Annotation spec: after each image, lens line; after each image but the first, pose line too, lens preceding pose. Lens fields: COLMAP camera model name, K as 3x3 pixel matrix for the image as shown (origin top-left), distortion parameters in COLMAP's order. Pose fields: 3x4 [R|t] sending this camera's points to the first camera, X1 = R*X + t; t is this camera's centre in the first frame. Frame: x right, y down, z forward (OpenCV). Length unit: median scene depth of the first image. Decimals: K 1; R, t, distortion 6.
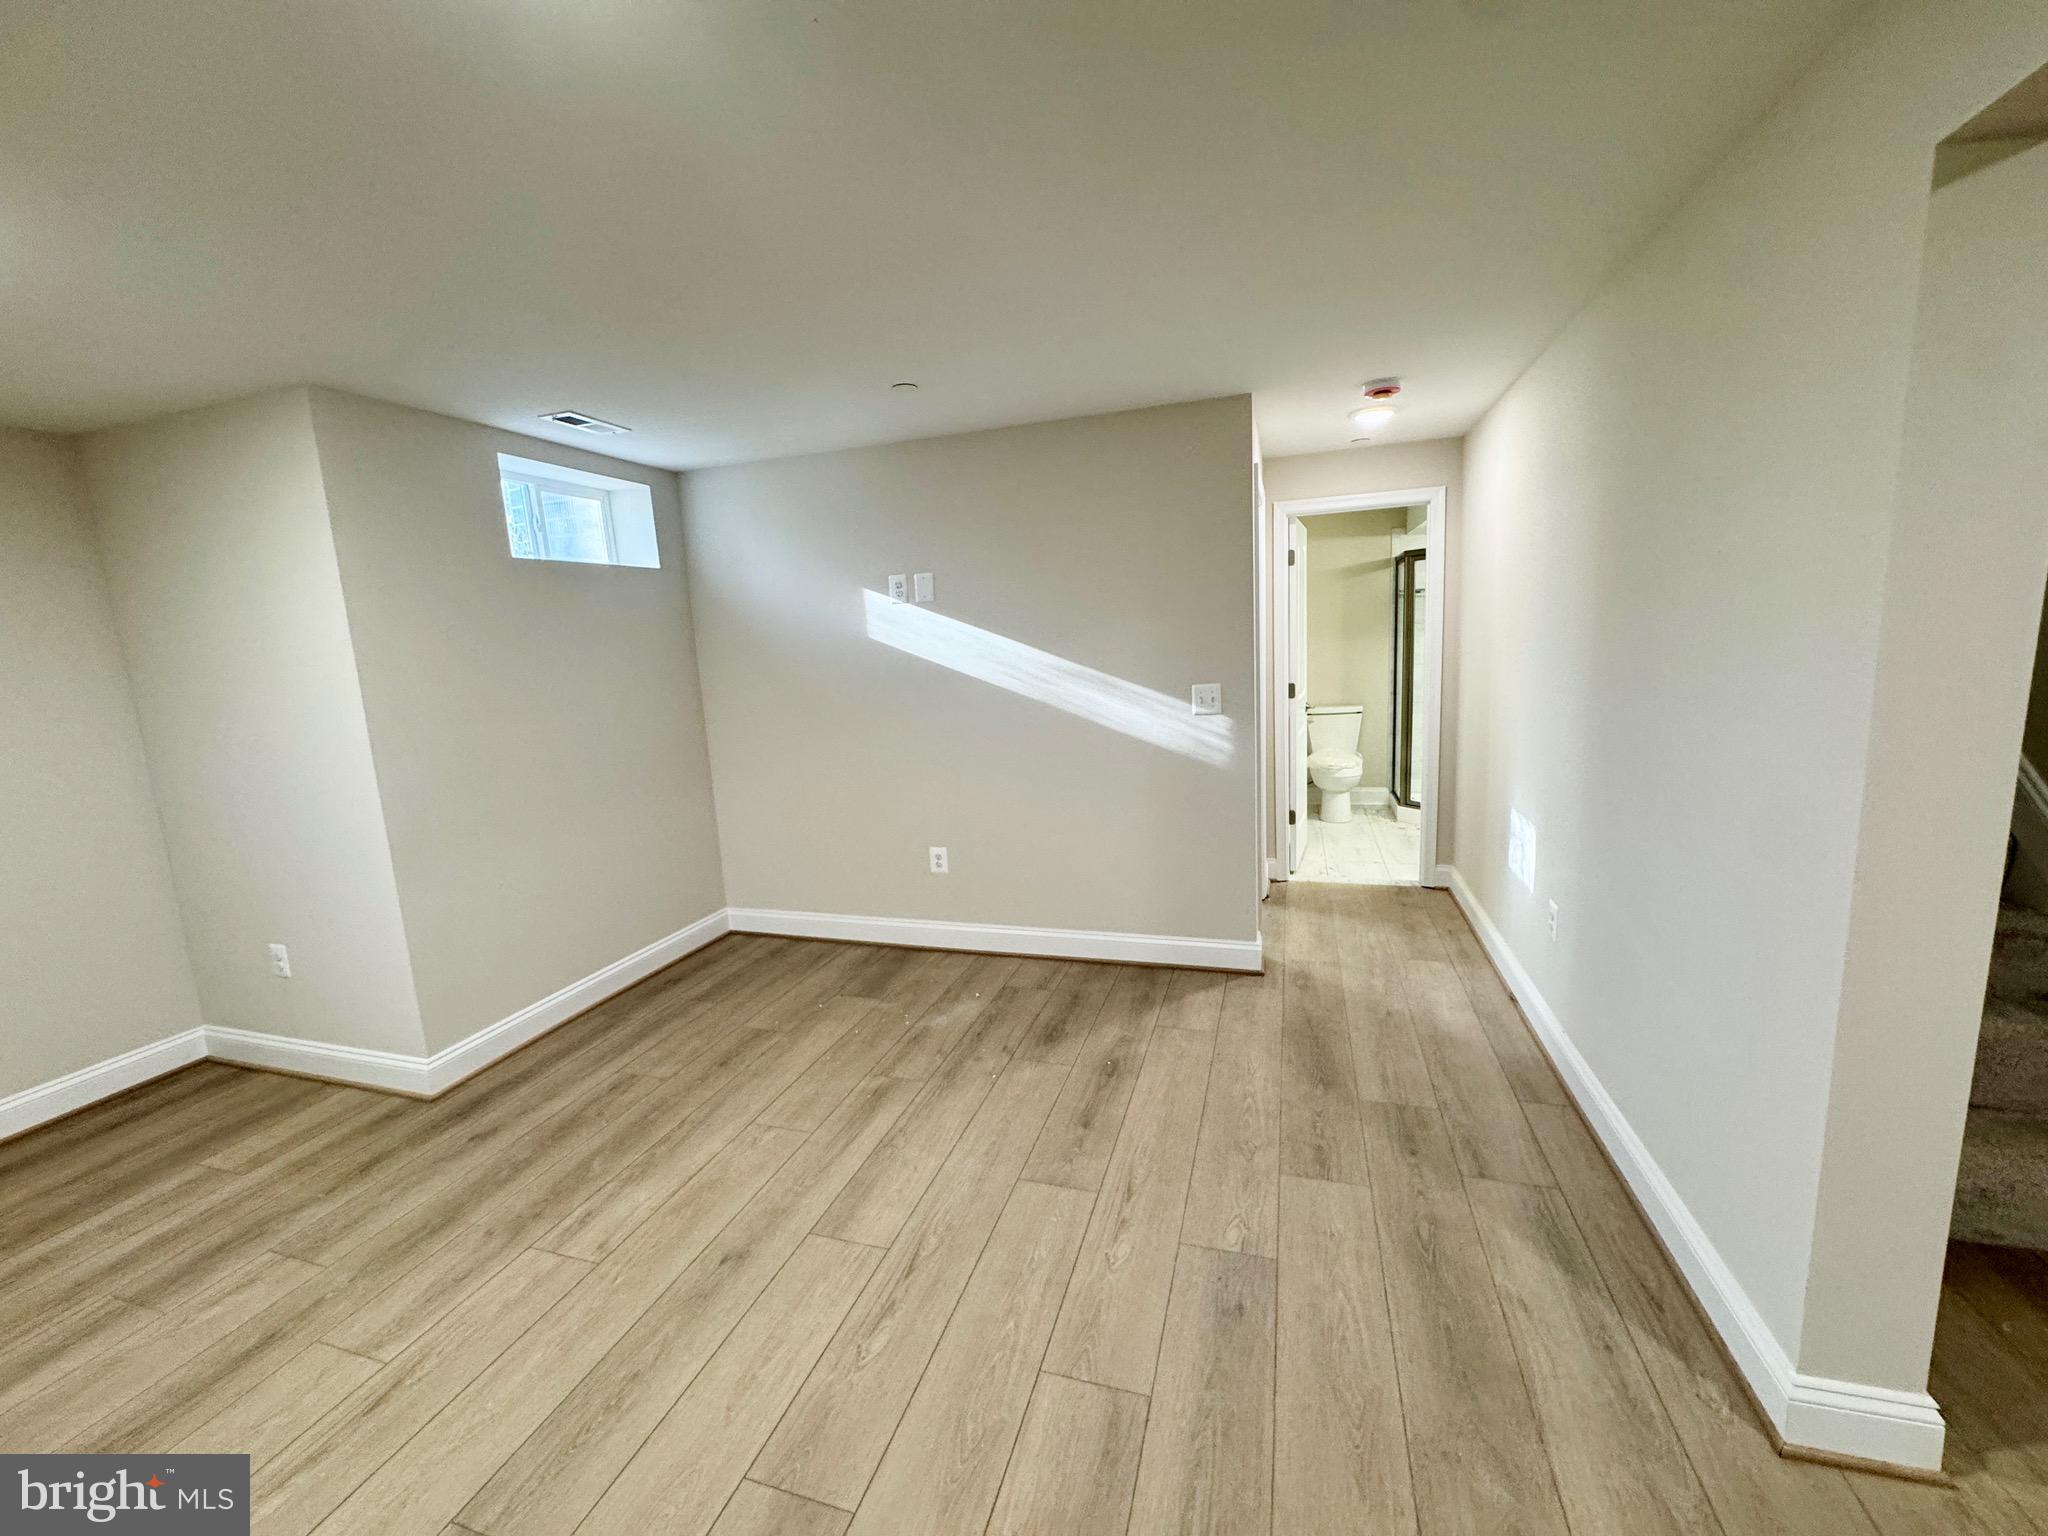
lens RADIAL K [[824.9, 0, 1018.0], [0, 824.9, 753.1], [0, 0, 1]] dist [0.001916, -0.000647]
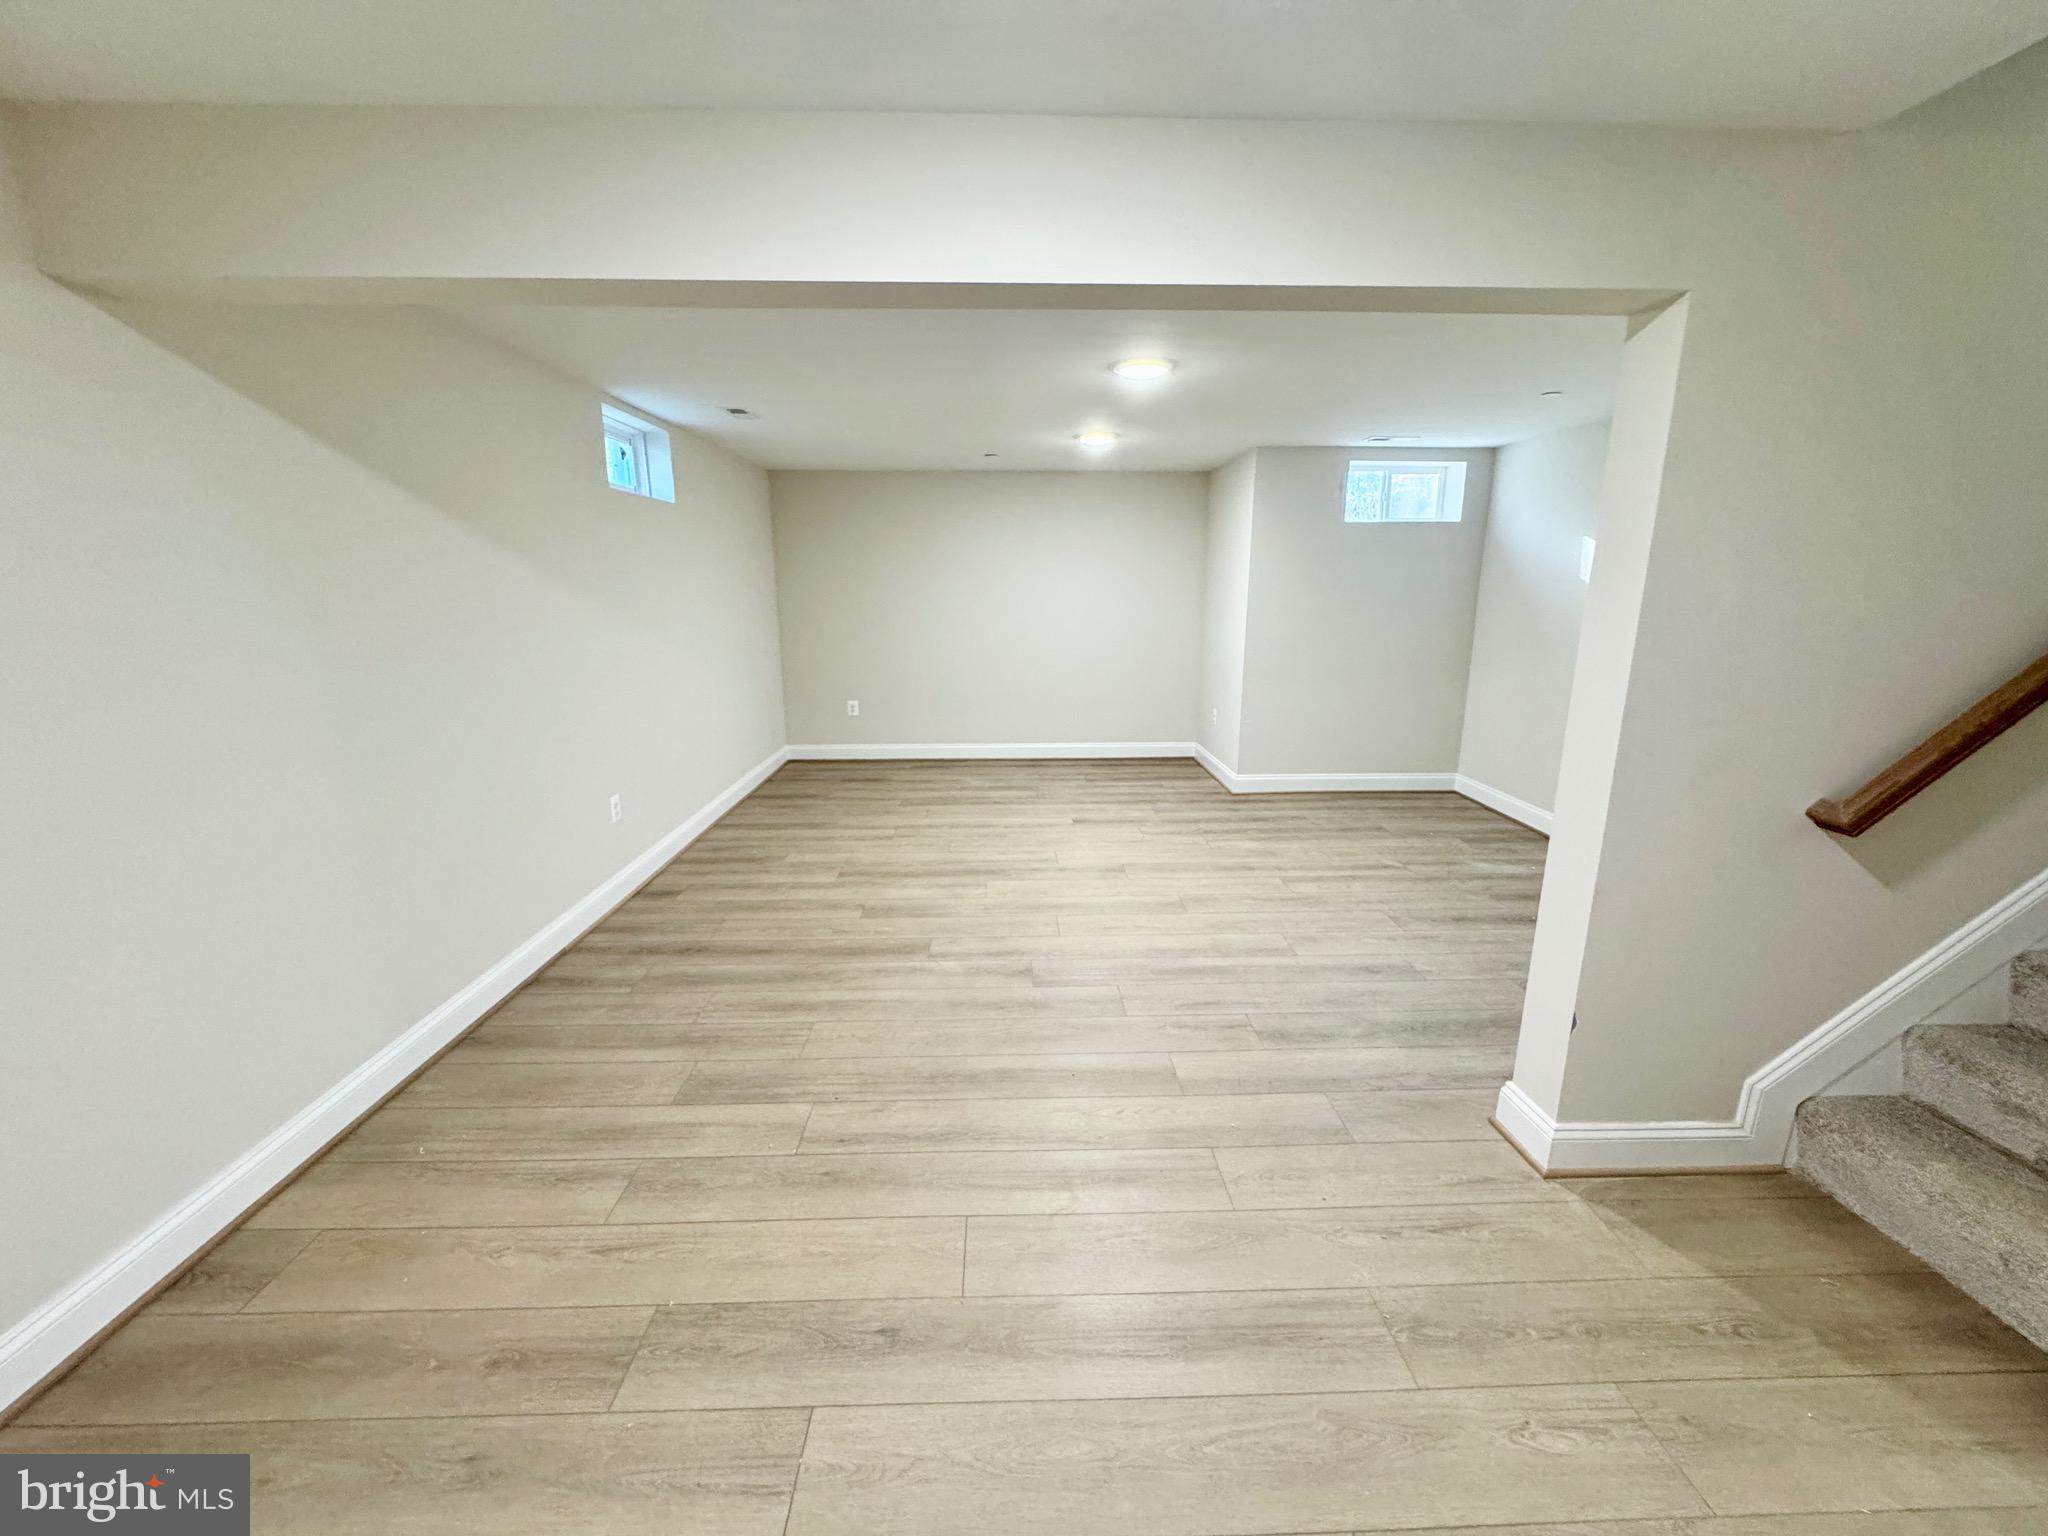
lens RADIAL K [[824.9, 0, 1025.0], [0, 824.9, 770.3], [0, 0, 1]] dist [0.001916, -0.000647]
pose [[0.340007, 0.262017, -0.903184, 0.929666], [-0.147276, 0.963388, 0.224040, -0.027554], [0.928819, 0.056842, 0.366148, -0.246132]]
